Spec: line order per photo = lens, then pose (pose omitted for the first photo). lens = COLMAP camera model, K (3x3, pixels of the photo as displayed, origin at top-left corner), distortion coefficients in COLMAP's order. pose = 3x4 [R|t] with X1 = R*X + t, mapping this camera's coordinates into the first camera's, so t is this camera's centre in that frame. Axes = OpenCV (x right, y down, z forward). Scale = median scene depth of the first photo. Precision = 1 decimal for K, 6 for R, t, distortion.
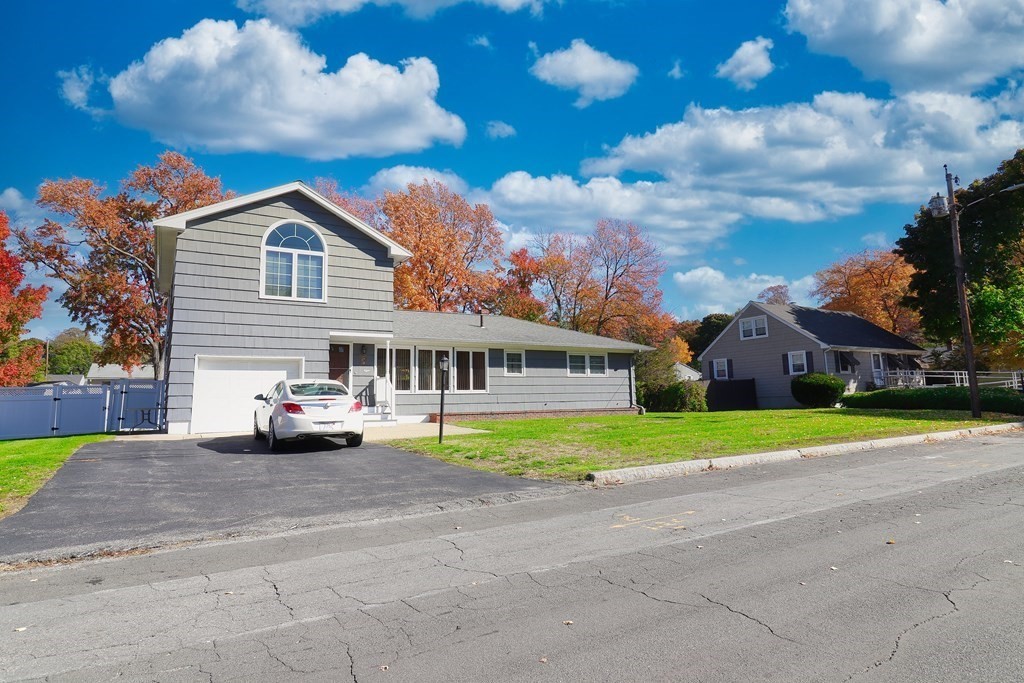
lens RADIAL K [[572.1, 0, 514.2], [0, 572.1, 324.5], [0, 0, 1]] dist [0.002084, 0.000139]
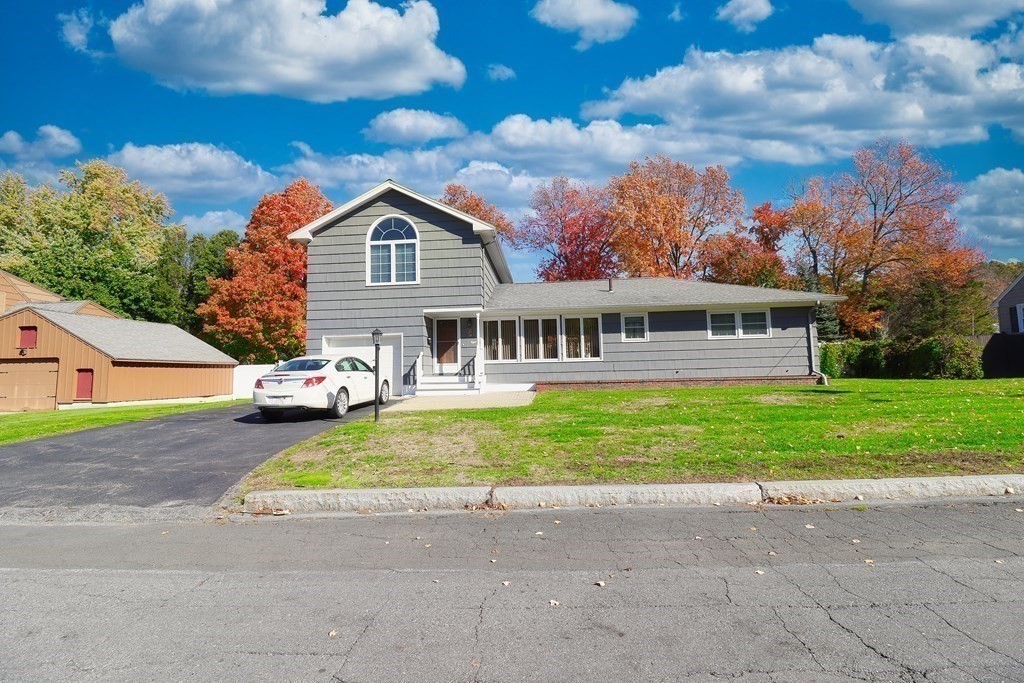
lens RADIAL K [[471.1, 0, 513.2], [0, 471.1, 330.2], [0, 0, 1]] dist [-0.002803, -0.010794]
pose [[0.815611, -0.049232, -0.576502, 0.287548], [0.087302, 0.995438, 0.038502, 0.027118], [0.571976, -0.081733, 0.816188, 0.285667]]
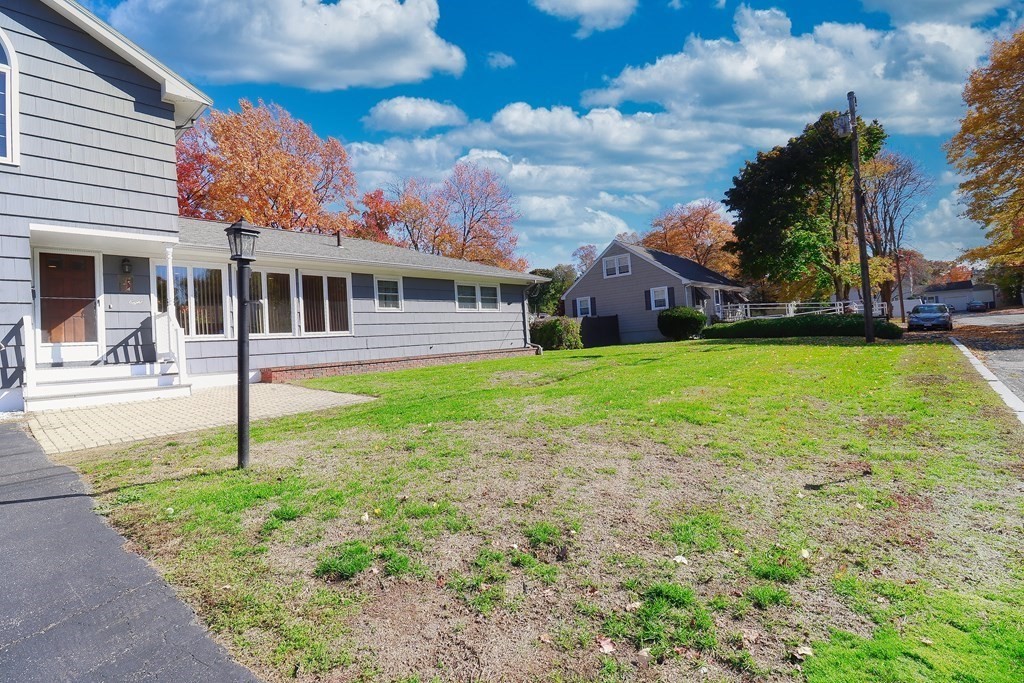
lens RADIAL K [[471.1, 0, 513.2], [0, 471.1, 330.2], [0, 0, 1]] dist [-0.002803, -0.010794]
pose [[0.953802, -0.031862, 0.298740, -0.030689], [0.000895, 0.994657, 0.103228, 0.053797], [-0.300433, -0.098192, 0.948735, 0.386539]]
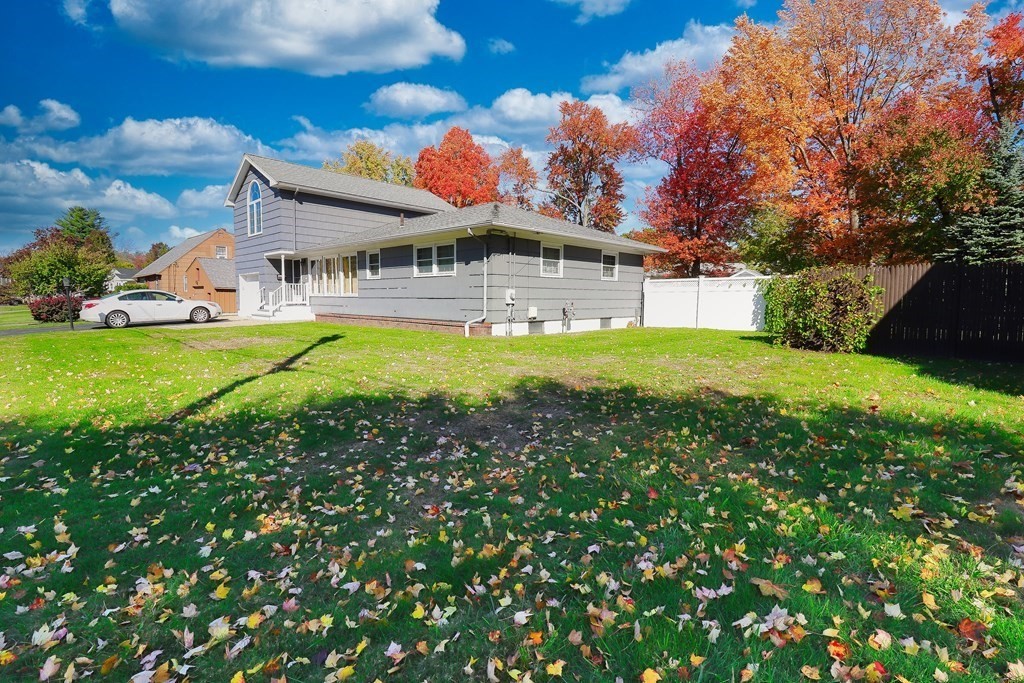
lens RADIAL K [[471.1, 0, 513.2], [0, 471.1, 330.2], [0, 0, 1]] dist [-0.002803, -0.010794]
pose [[0.265888, 0.090819, -0.959716, 0.835009], [0.123638, 0.984118, 0.127382, 0.107697], [0.956043, -0.152527, 0.250436, 1.052110]]
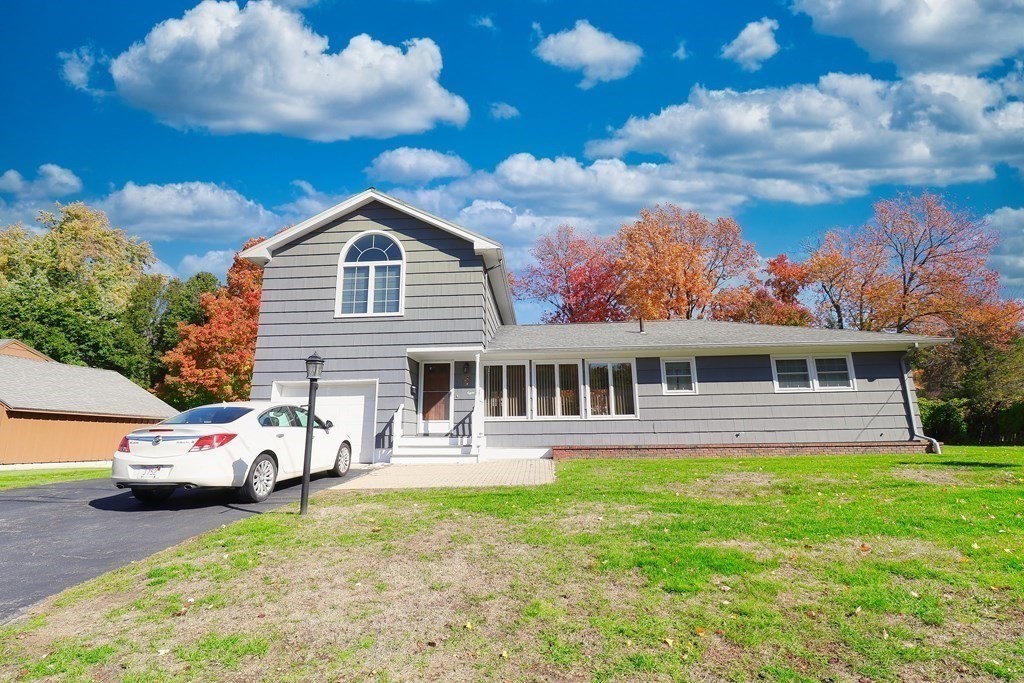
lens RADIAL K [[471.1, 0, 513.2], [0, 471.1, 330.2], [0, 0, 1]] dist [-0.002803, -0.010794]
pose [[0.822658, -0.112425, -0.557310, 0.170377], [0.074187, 0.993100, -0.090827, 0.050868], [0.563676, 0.033374, 0.825321, 0.416467]]
